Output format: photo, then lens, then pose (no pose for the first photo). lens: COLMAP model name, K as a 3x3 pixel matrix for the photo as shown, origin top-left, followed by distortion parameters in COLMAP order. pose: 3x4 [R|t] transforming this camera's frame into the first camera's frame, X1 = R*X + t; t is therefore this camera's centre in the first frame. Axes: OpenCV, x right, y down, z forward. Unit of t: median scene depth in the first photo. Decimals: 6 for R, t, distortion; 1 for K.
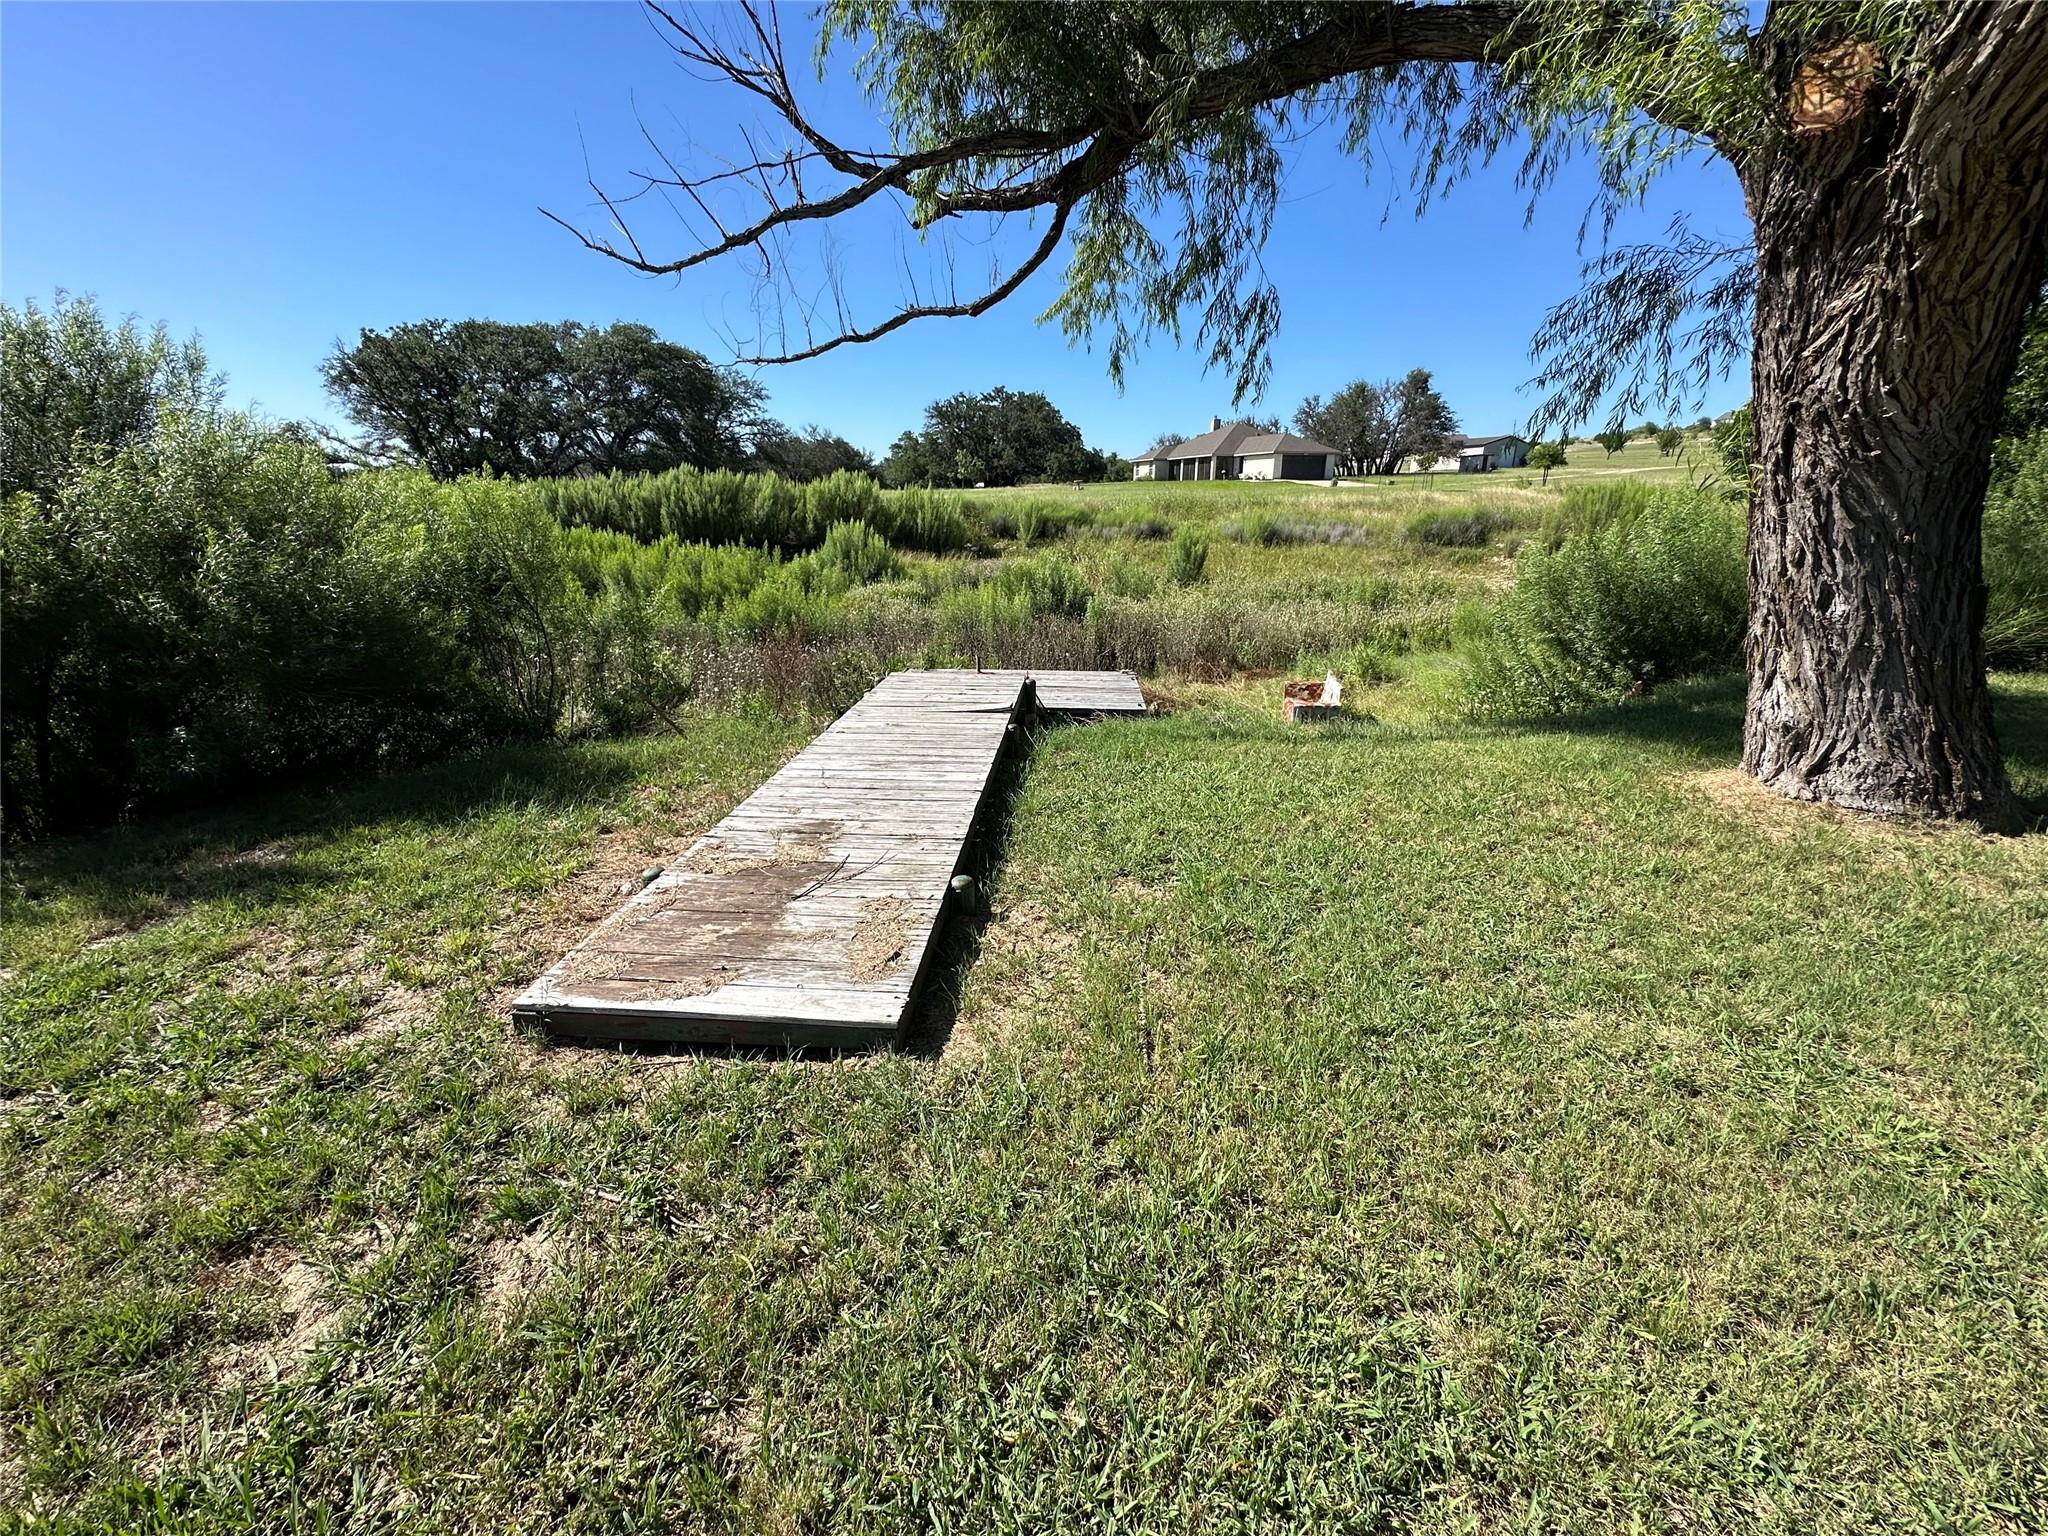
lens RADIAL K [[824.0, 0, 1022.5], [0, 824.0, 767.7], [0, 0, 1]] dist [0.000455, 0.000021]
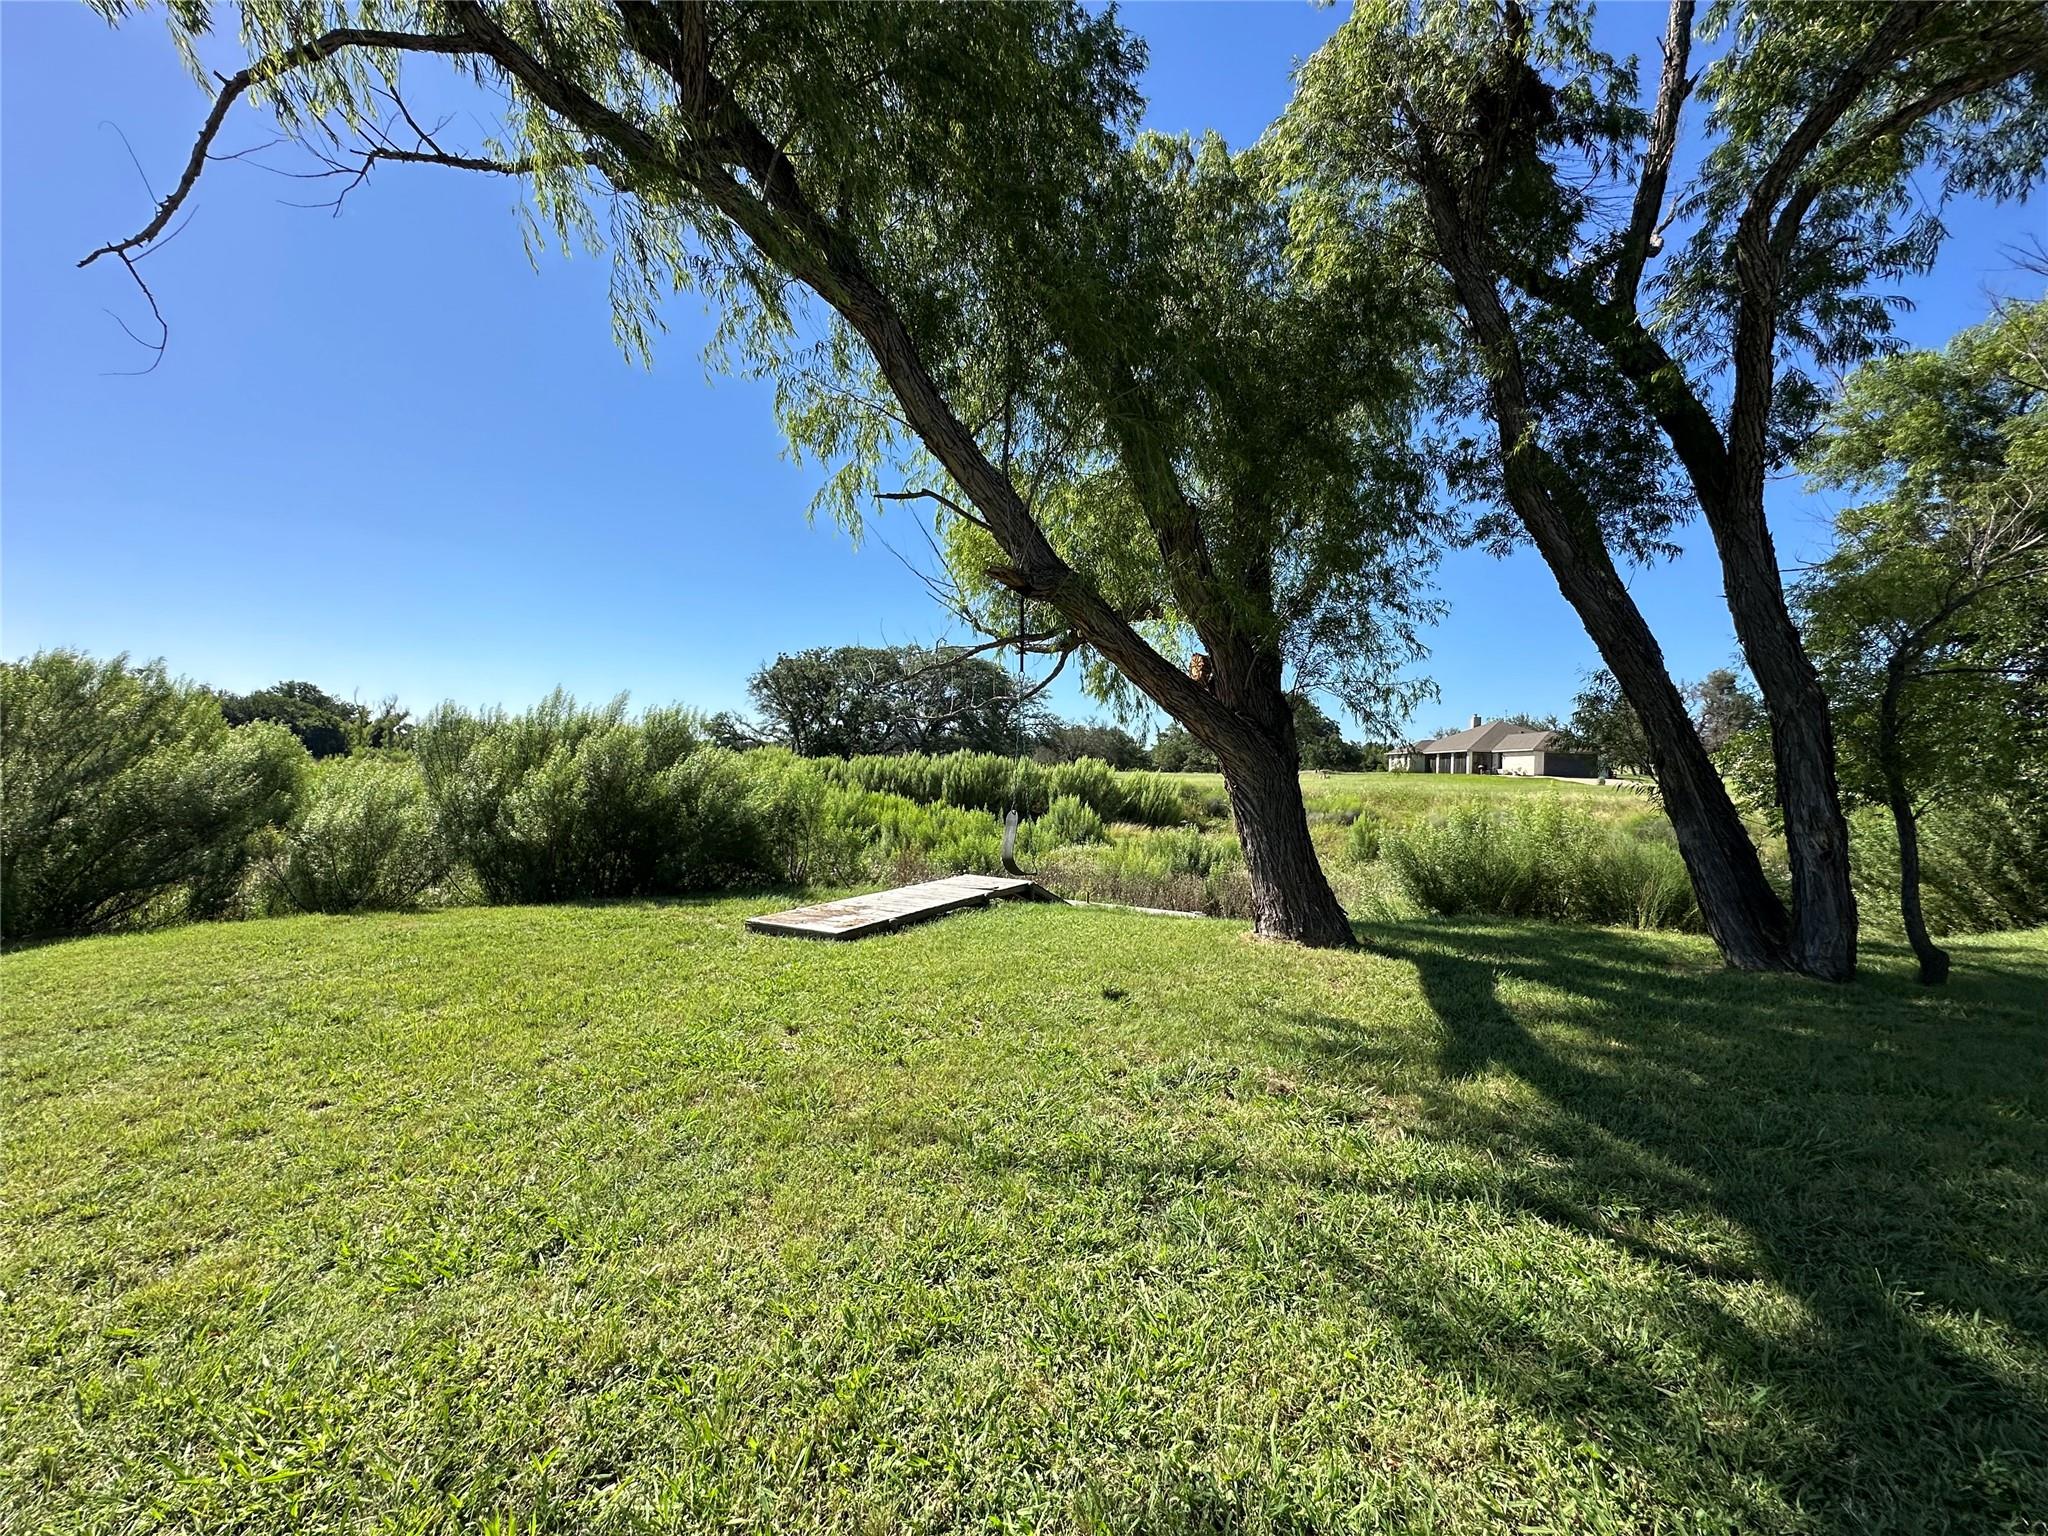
lens RADIAL K [[824.0, 0, 1024.3], [0, 824.0, 768.9], [0, 0, 1]] dist [0.000455, 0.000021]
pose [[0.944865, 0.033807, -0.325709, 0.077658], [-0.136569, 0.944707, -0.298124, 0.026926], [0.297621, 0.326169, 0.897238, -0.096428]]
